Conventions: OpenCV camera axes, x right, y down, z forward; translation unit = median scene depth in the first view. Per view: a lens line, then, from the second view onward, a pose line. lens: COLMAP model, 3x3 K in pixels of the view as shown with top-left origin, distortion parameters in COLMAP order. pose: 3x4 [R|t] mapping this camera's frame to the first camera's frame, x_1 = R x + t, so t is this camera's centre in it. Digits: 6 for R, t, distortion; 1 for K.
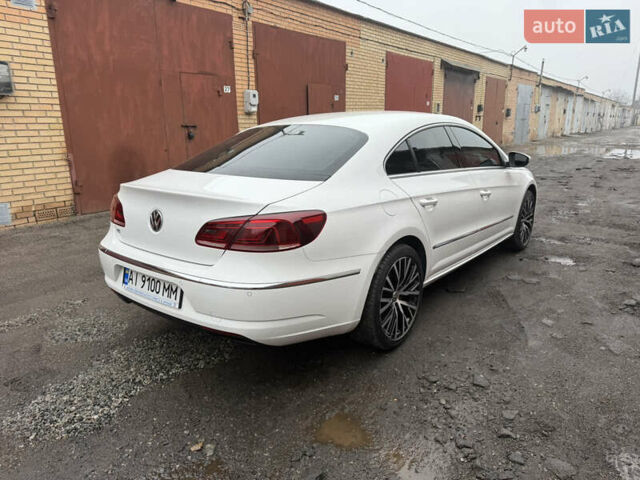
lens RADIAL K [[466.0, 0, 316.2], [0, 466.0, 243.3], [0, 0, 1]] dist [0.039231, -0.031941]
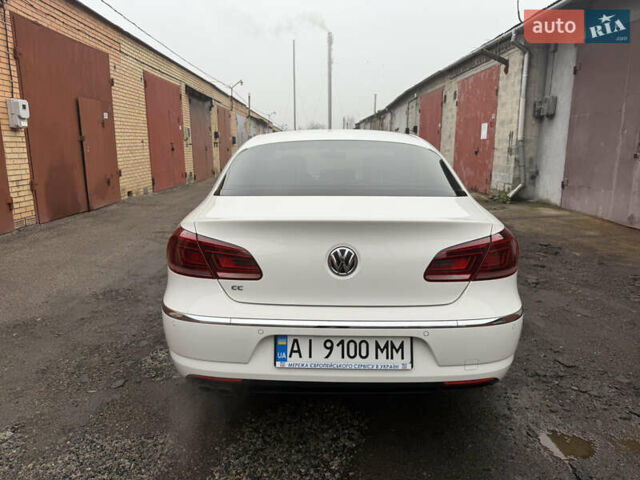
lens RADIAL K [[466.0, 0, 322.4], [0, 466.0, 235.2], [0, 0, 1]] dist [0.039231, -0.031941]
pose [[0.785412, -0.099434, 0.610934, -0.237483], [0.142672, 0.989517, -0.022367, -0.022821], [-0.602305, 0.104731, 0.791366, 0.124161]]
